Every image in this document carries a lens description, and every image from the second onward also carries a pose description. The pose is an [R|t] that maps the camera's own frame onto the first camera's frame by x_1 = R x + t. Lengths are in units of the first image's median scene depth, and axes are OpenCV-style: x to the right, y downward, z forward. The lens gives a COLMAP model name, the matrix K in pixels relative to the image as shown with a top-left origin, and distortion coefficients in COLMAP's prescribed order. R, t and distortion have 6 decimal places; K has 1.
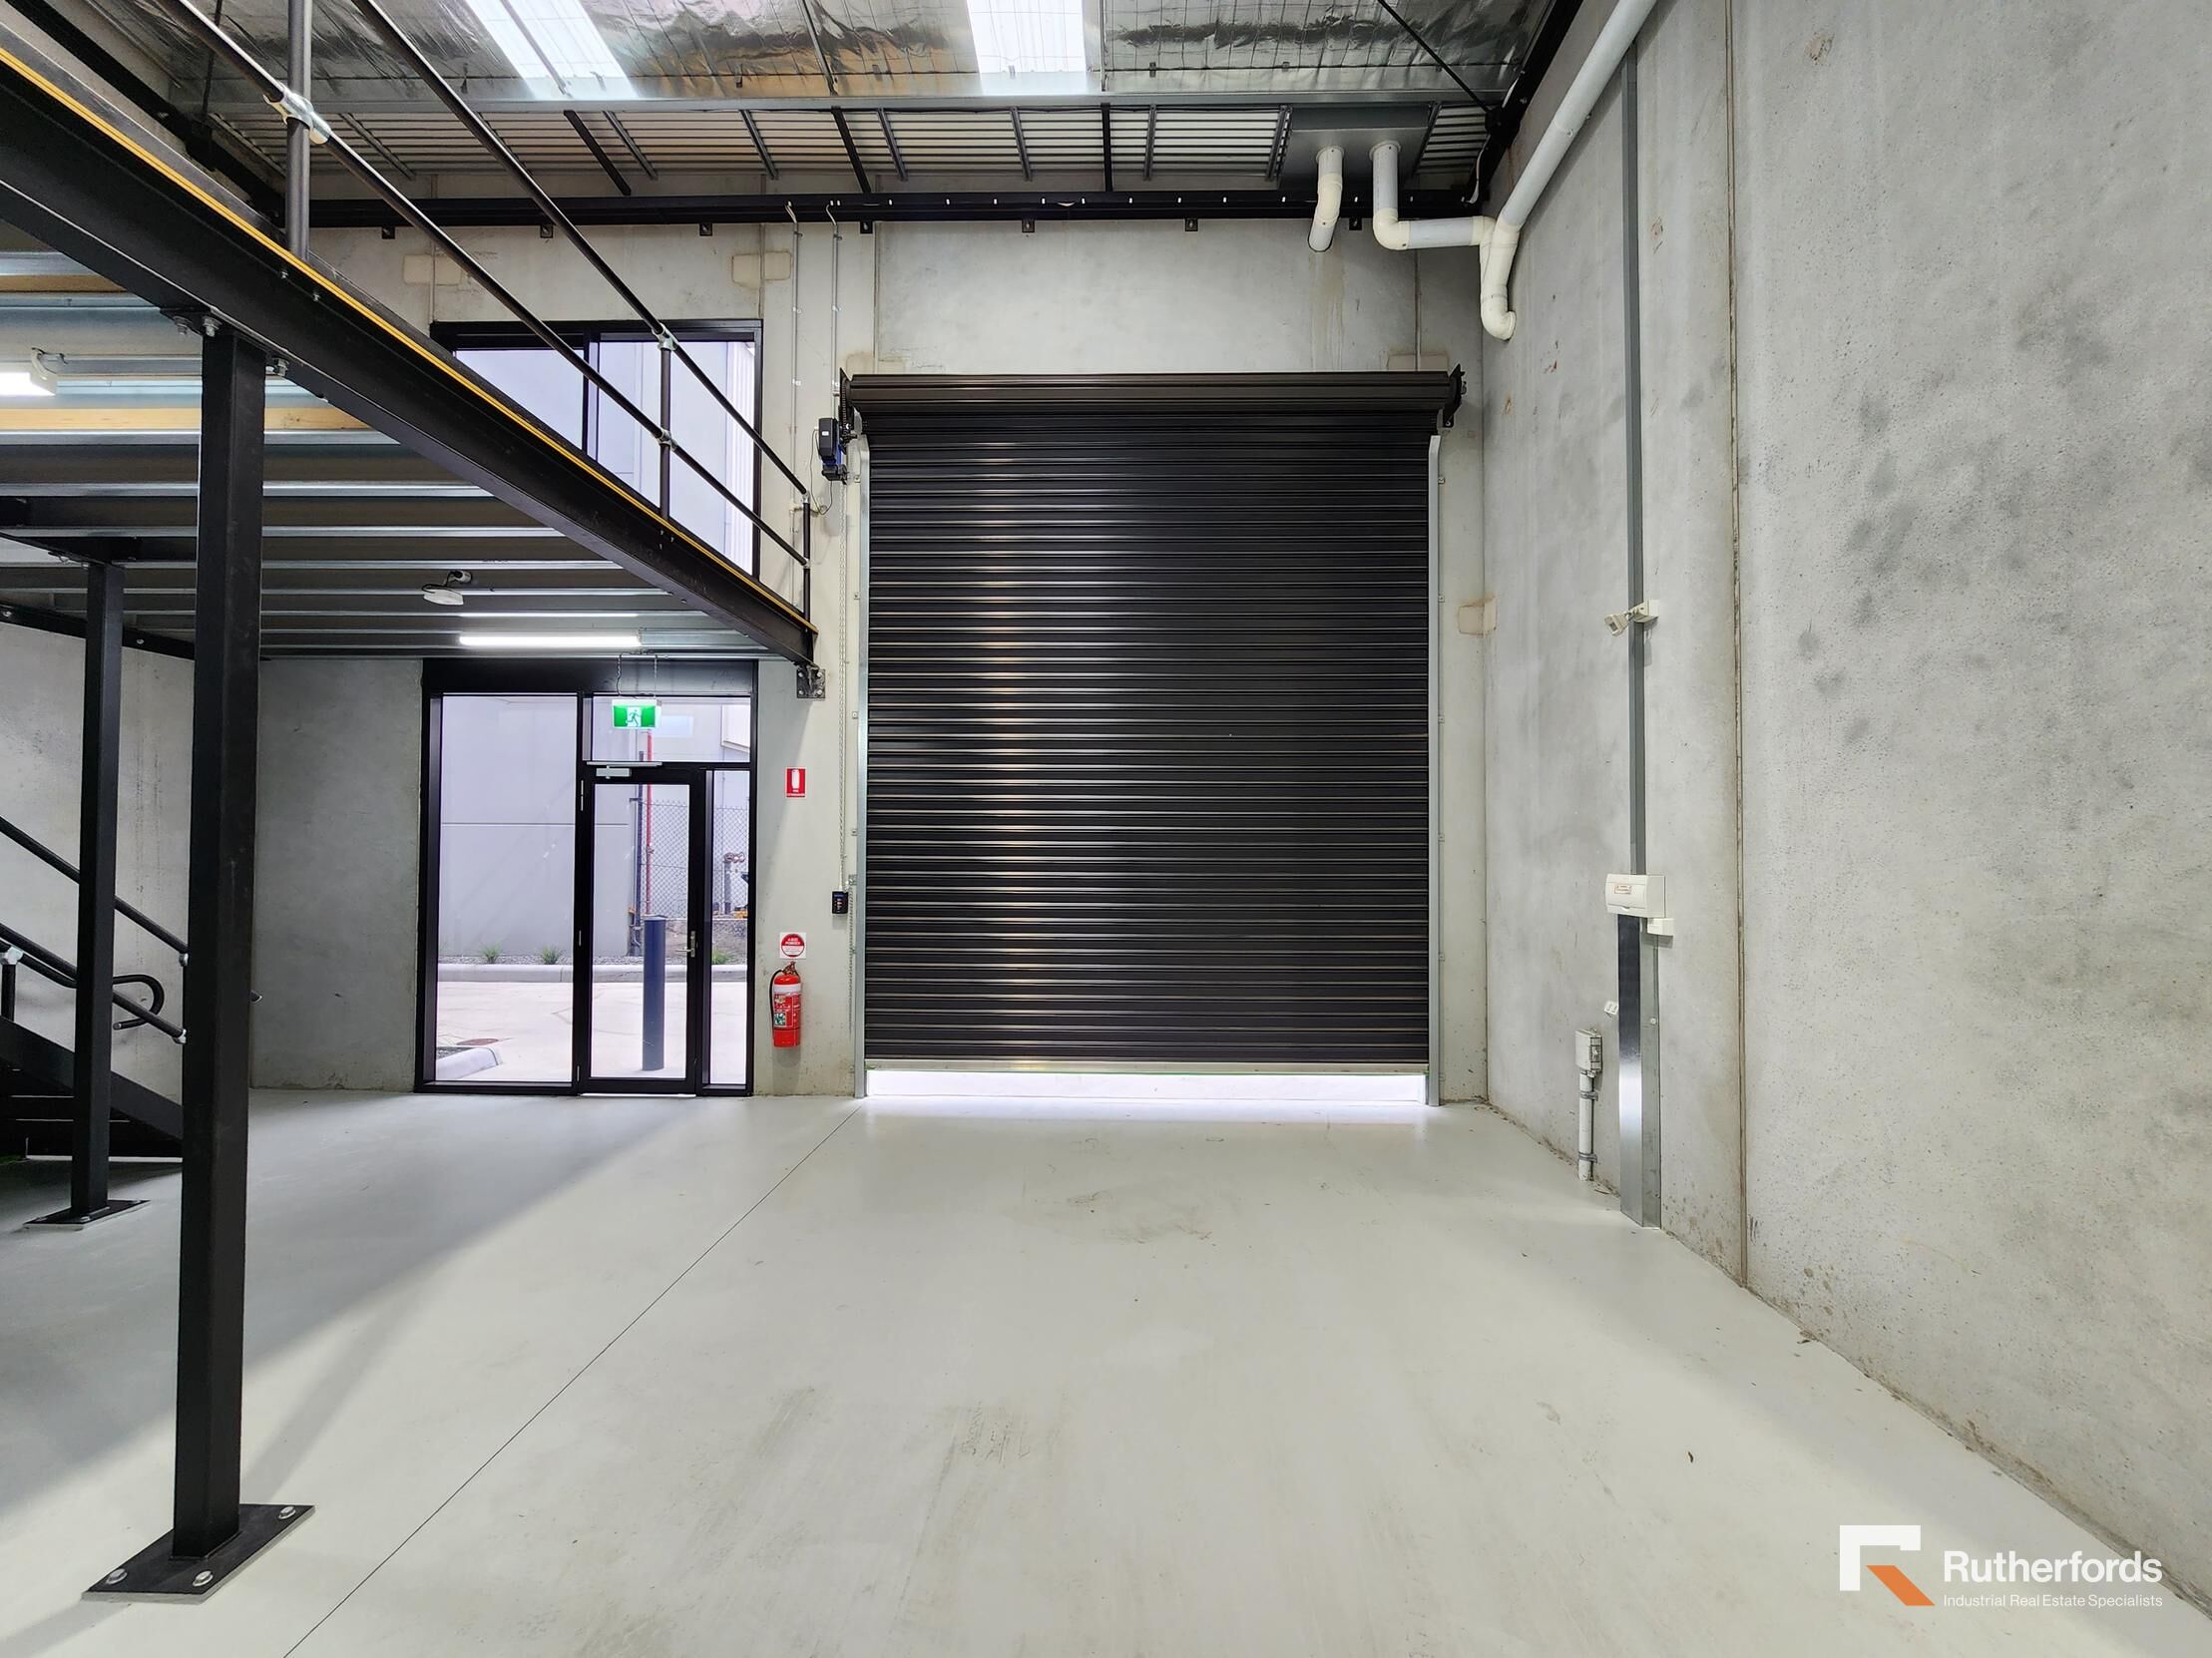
lens RADIAL K [[900.0, 0, 1113.6], [0, 900.0, 834.5], [0, 0, 1]] dist [-0.003875, -0.000054]
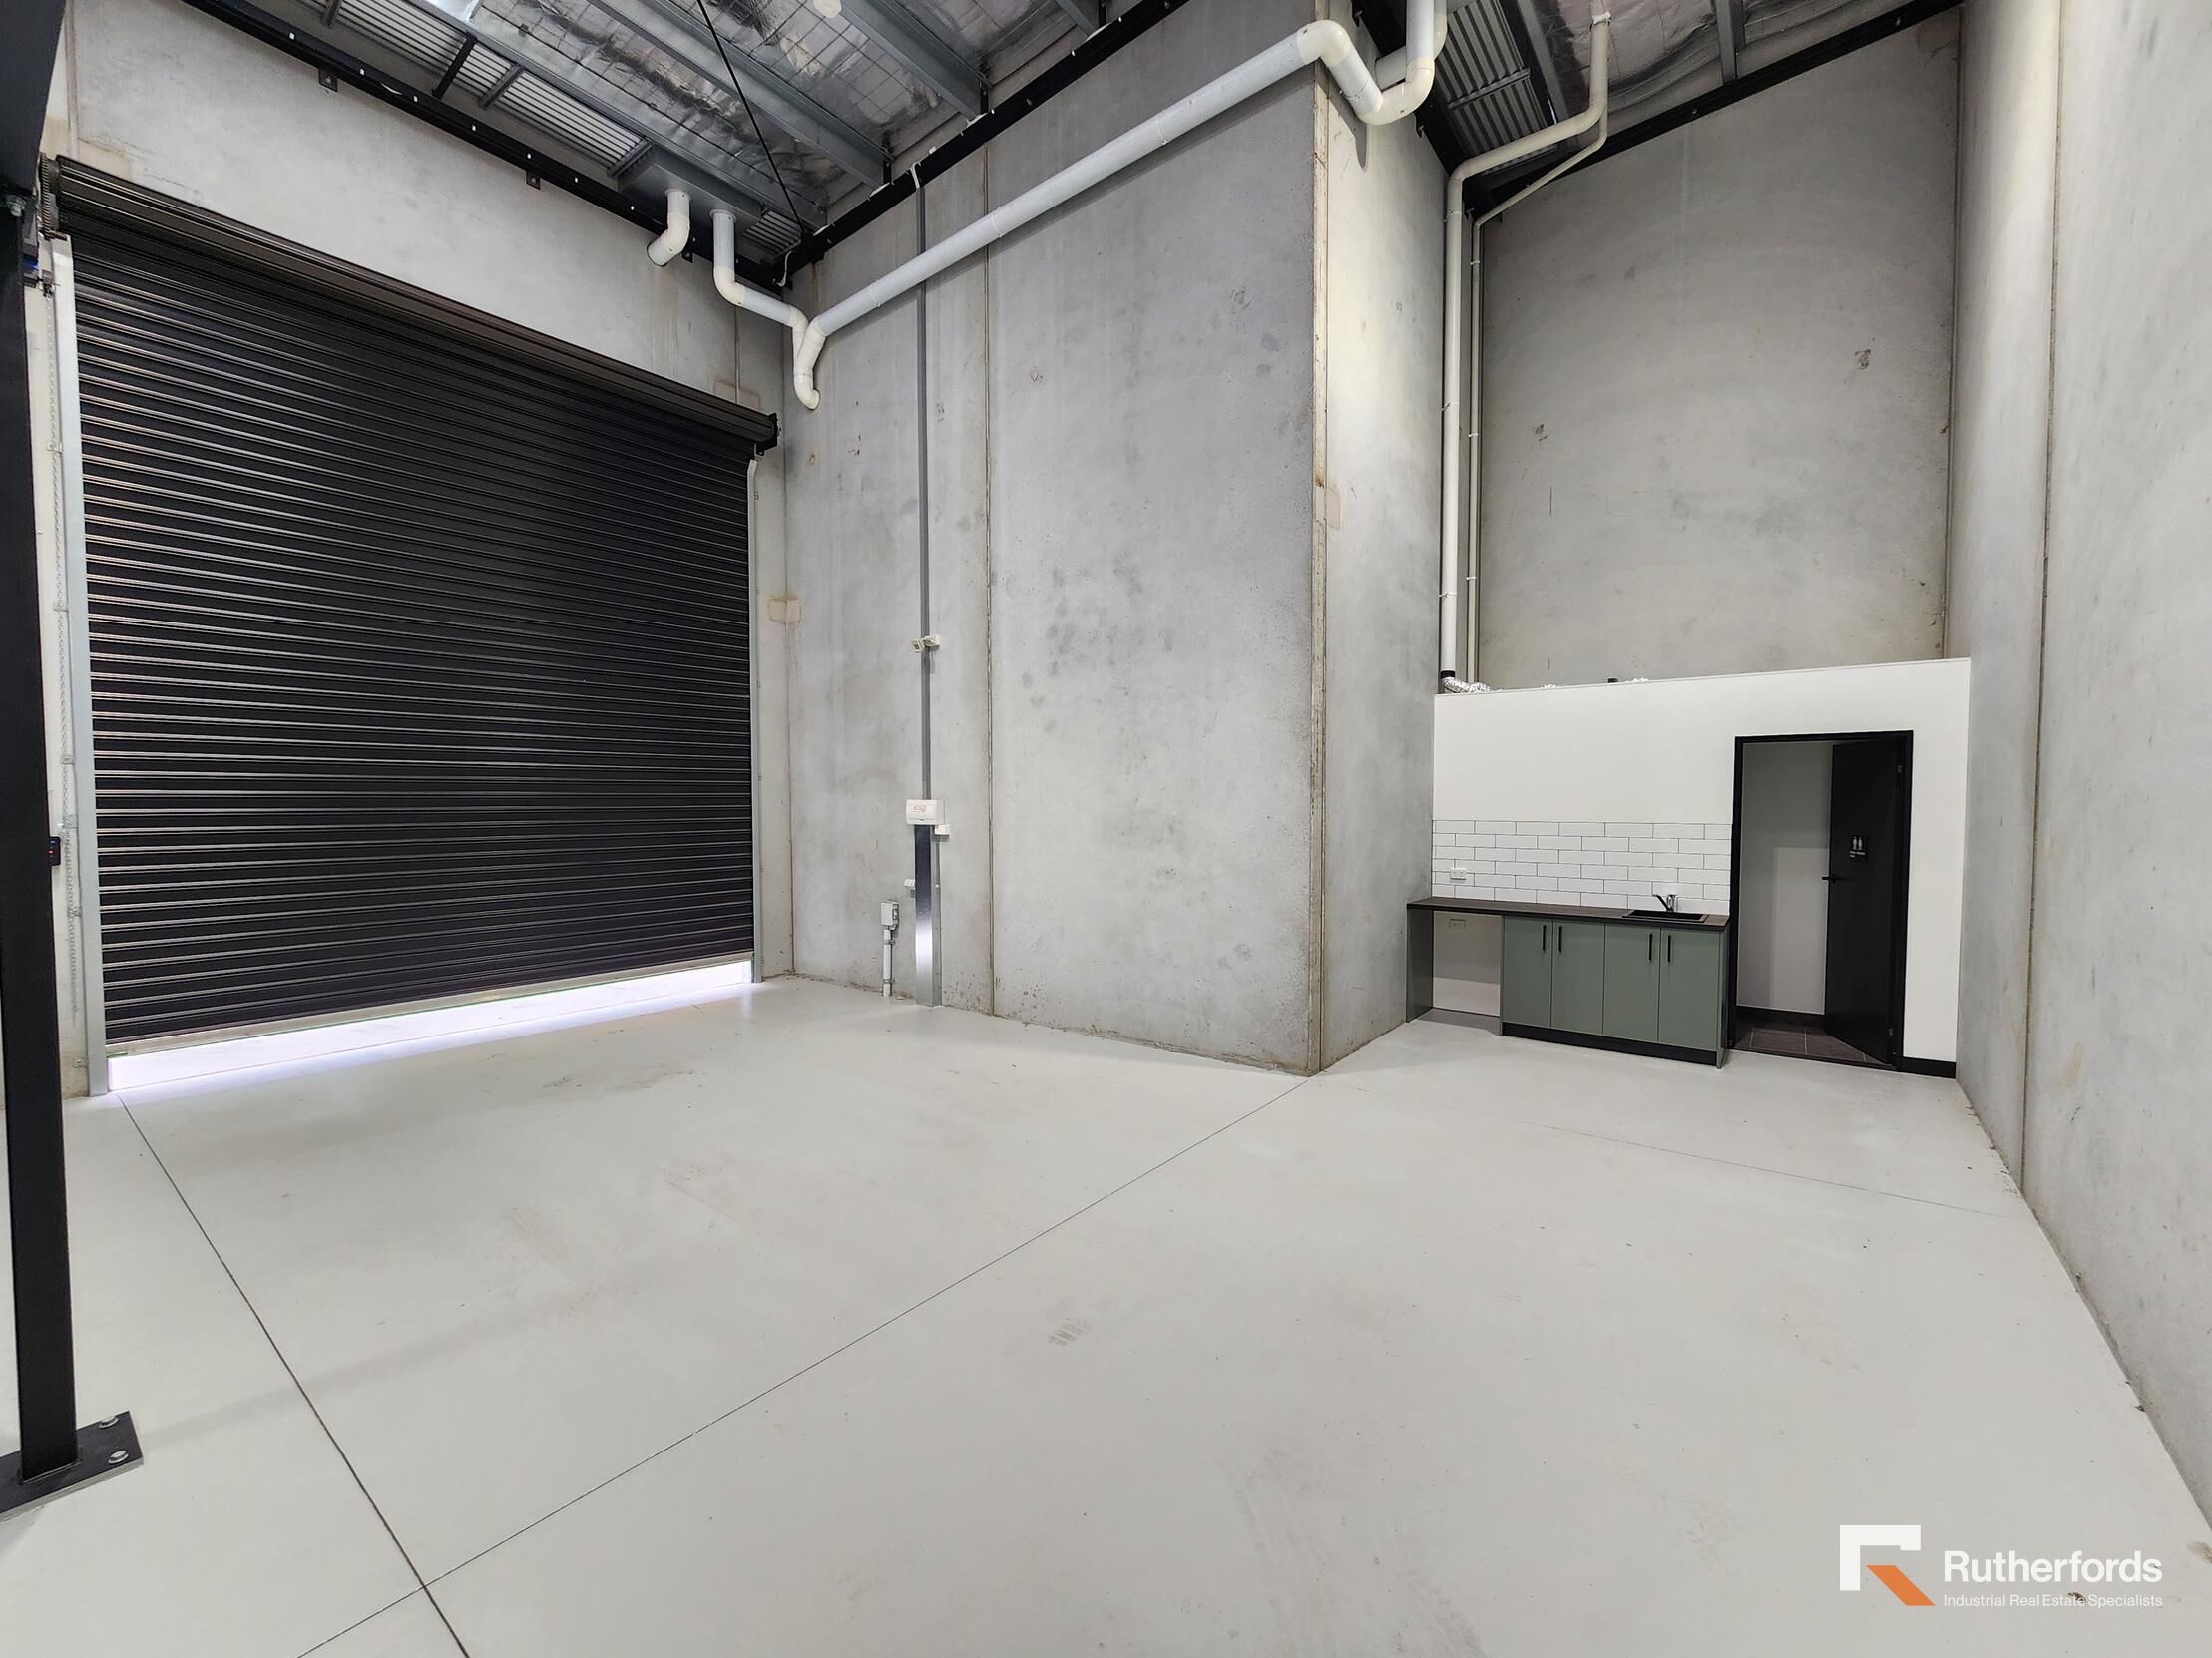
lens RADIAL K [[903.6, 0, 1105.9], [0, 903.6, 833.5], [0, 0, 1]] dist [-0.001981, 0.000598]
pose [[0.595786, -0.035433, 0.802361, -0.418946], [-0.010830, 0.998581, 0.052139, 0.012135], [-0.803070, -0.039753, 0.594557, -0.193997]]
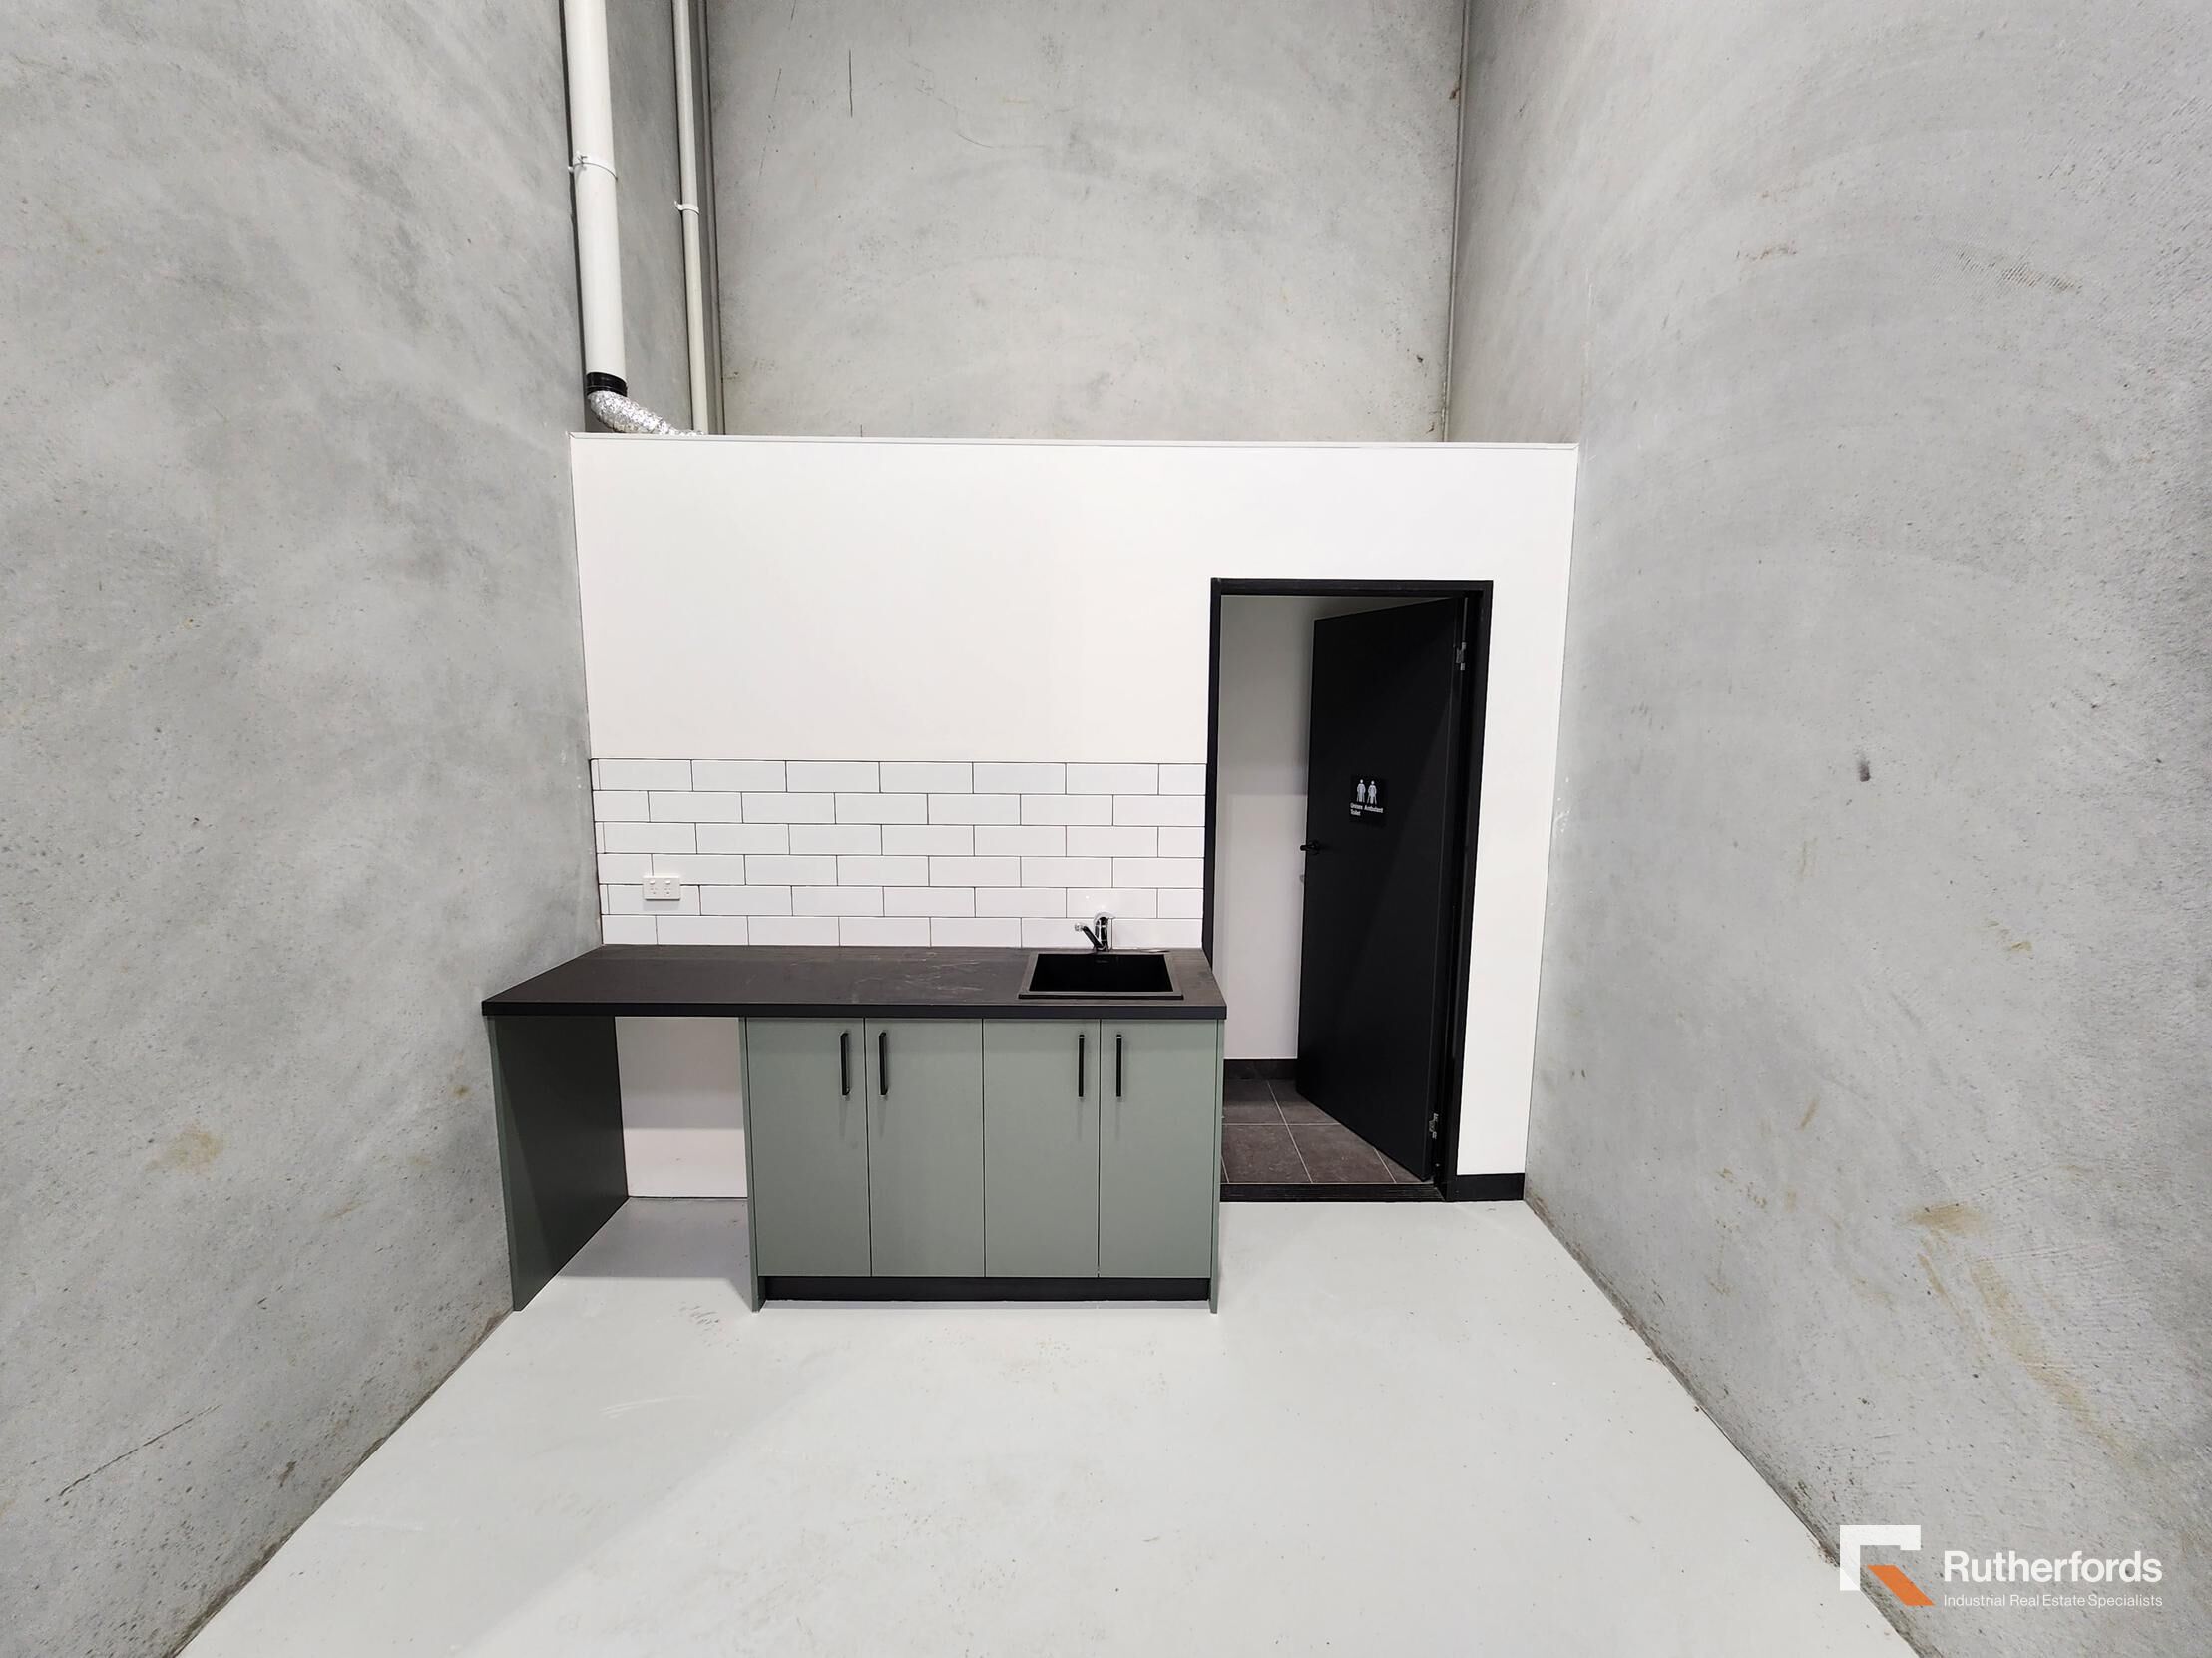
lens RADIAL K [[903.6, 0, 1105.9], [0, 903.6, 833.5], [0, 0, 1]] dist [-0.001981, 0.000598]
pose [[-0.022557, -0.135003, 0.990588, 0.320648], [-0.026654, 0.990570, 0.134393, 0.020299], [-0.999390, -0.023372, -0.025942, -0.089839]]
